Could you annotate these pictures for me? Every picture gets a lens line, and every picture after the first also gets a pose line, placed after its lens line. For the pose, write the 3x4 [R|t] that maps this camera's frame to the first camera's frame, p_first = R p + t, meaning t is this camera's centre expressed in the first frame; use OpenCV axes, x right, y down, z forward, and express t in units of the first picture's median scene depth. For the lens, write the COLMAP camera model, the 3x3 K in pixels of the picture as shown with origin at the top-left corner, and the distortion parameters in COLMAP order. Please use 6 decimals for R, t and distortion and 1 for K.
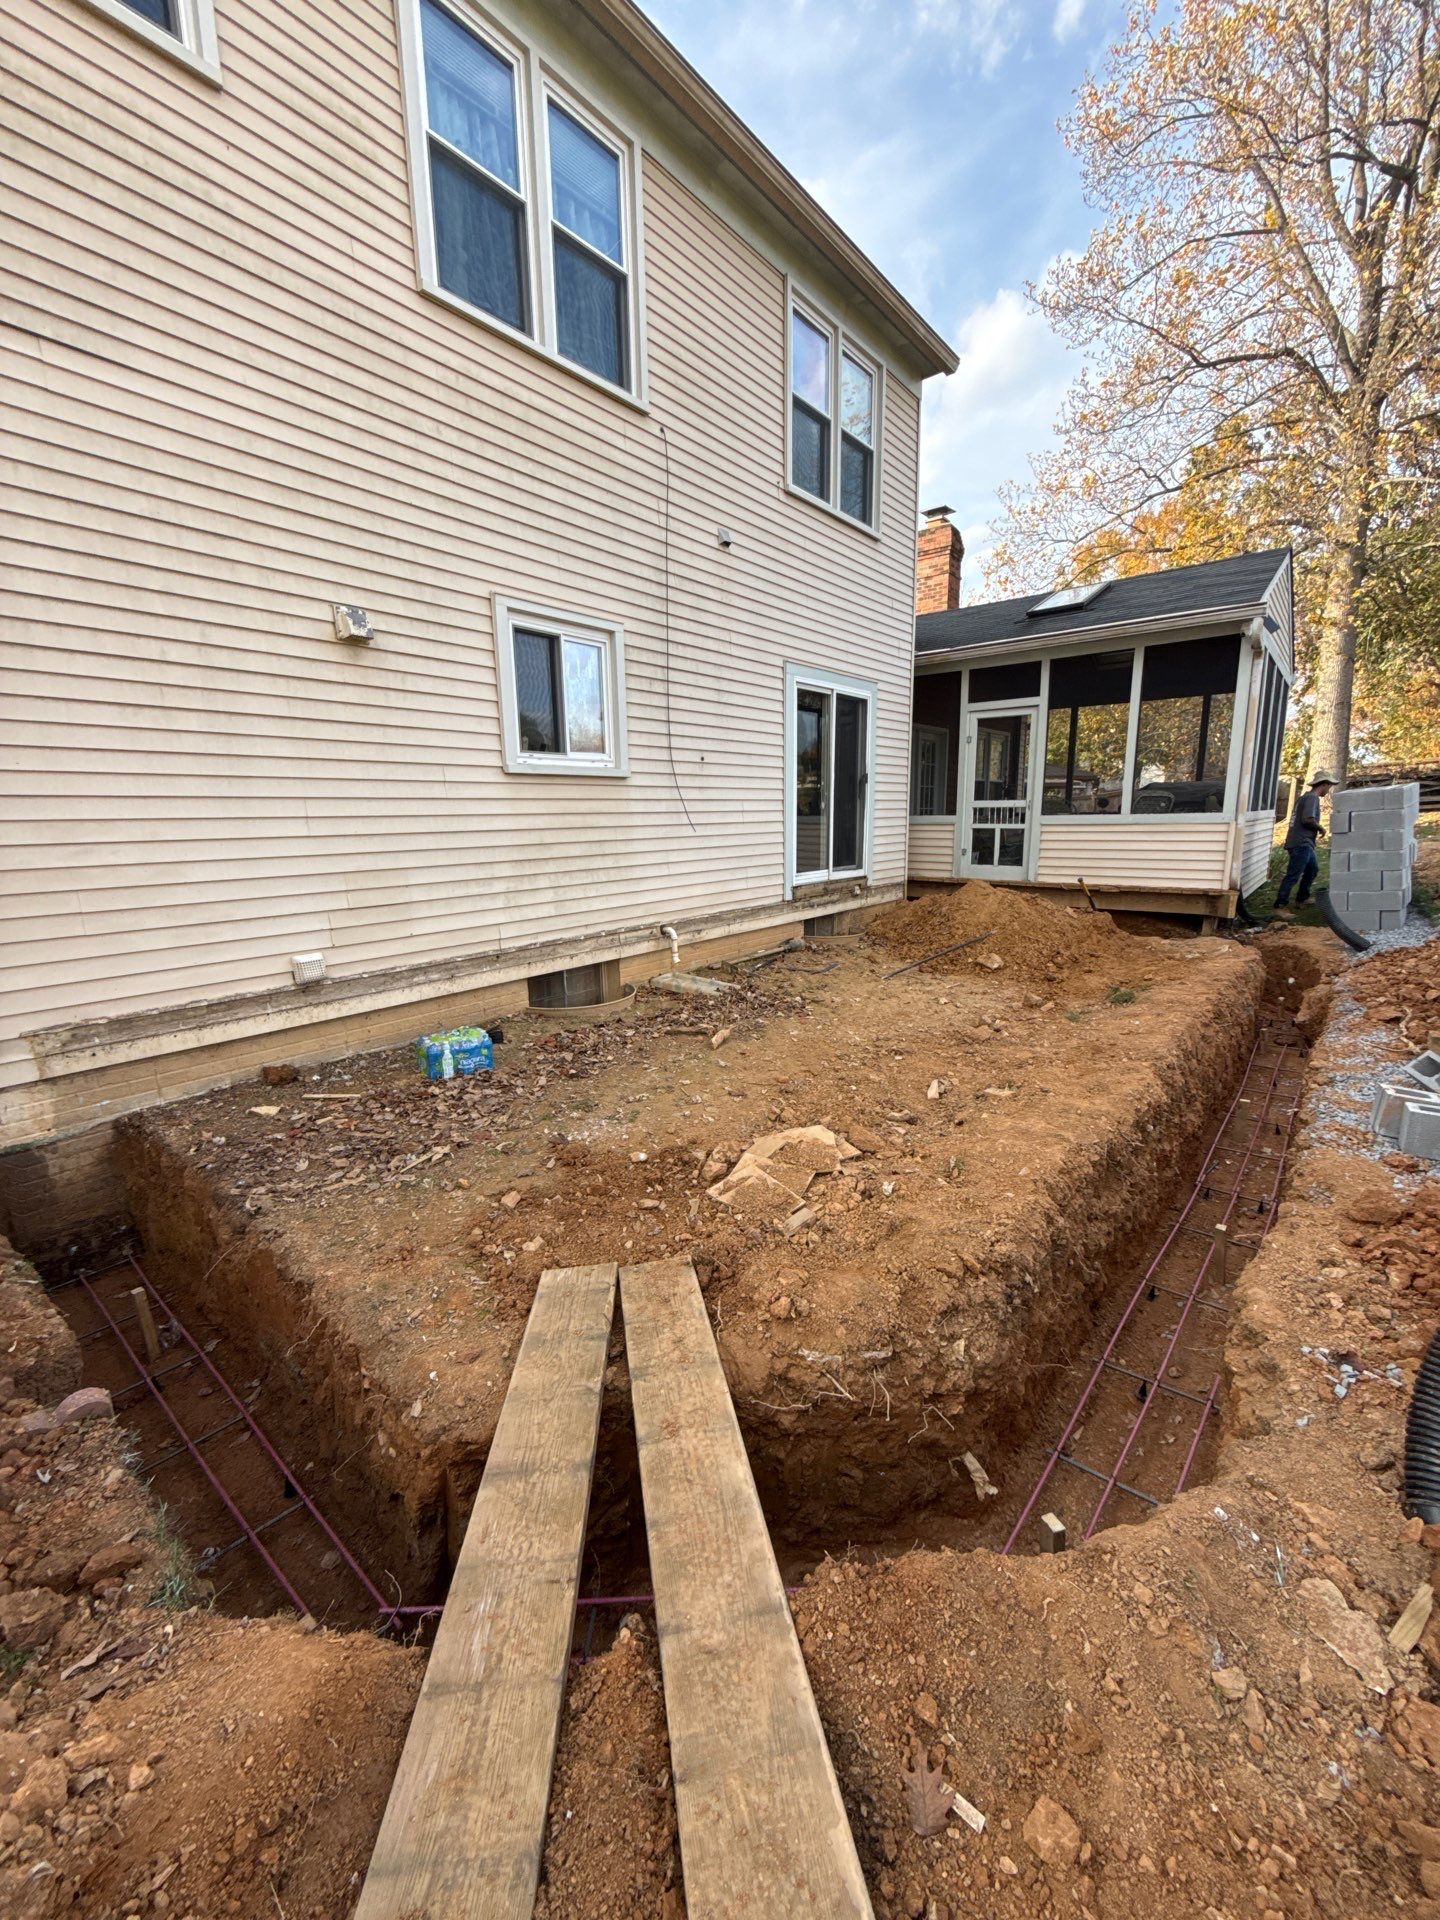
lens RADIAL K [[762.2, 0, 714.4], [0, 762.2, 962.0], [0, 0, 1]] dist [0.001266, -0.000384]
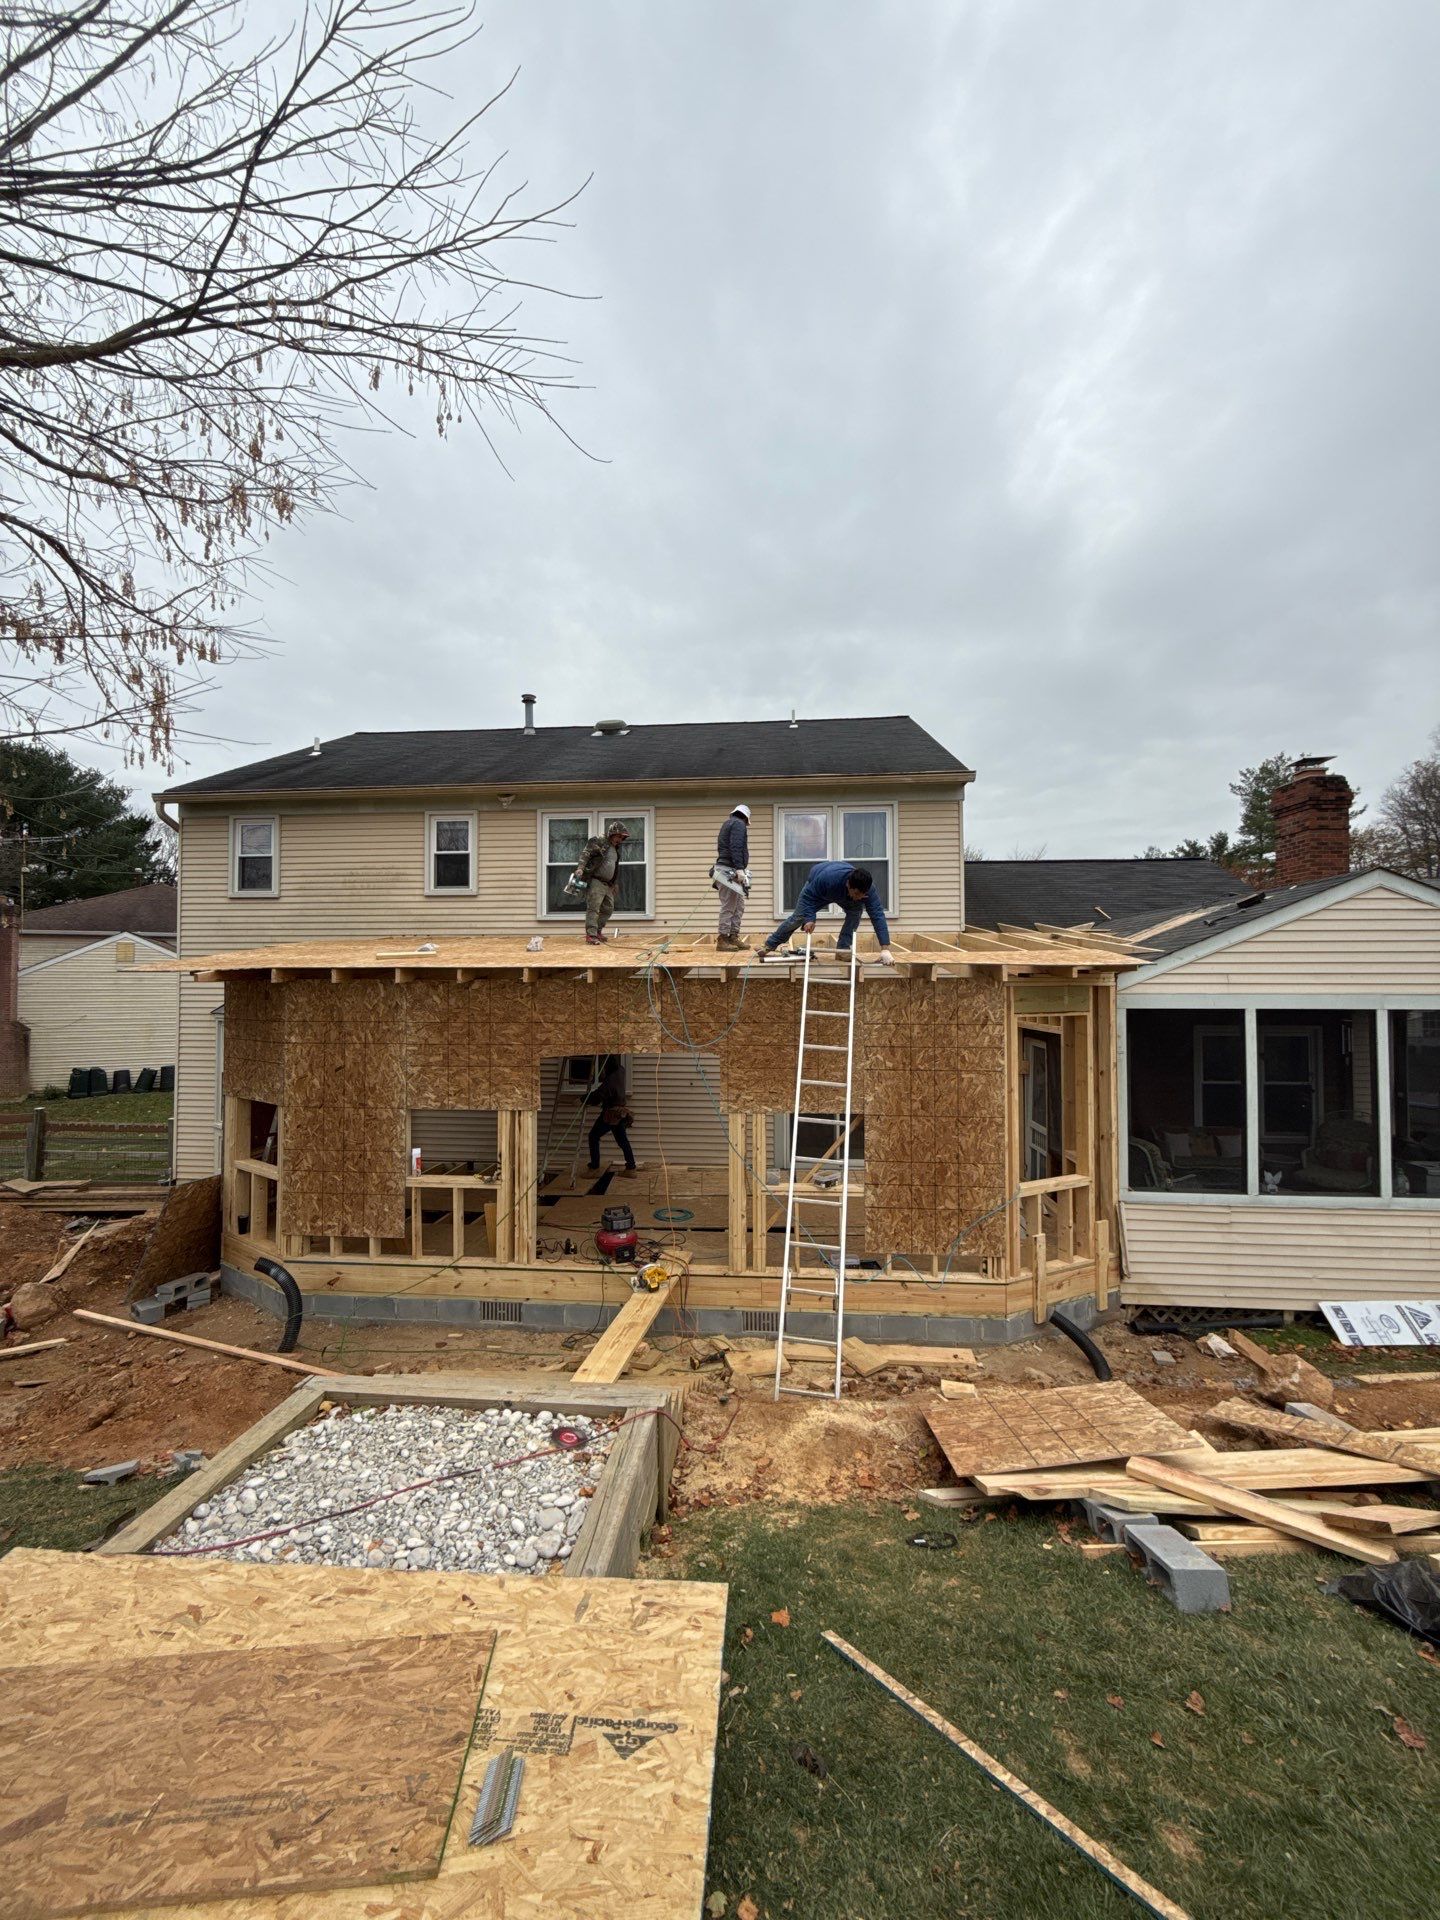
lens RADIAL K [[762.2, 0, 714.4], [0, 762.2, 962.0], [0, 0, 1]] dist [0.001266, -0.000384]
pose [[0.562648, -0.004738, -0.826683, 1.723974], [-0.166272, 0.978900, -0.118776, -0.406961], [0.809803, 0.204284, 0.549988, 0.042746]]
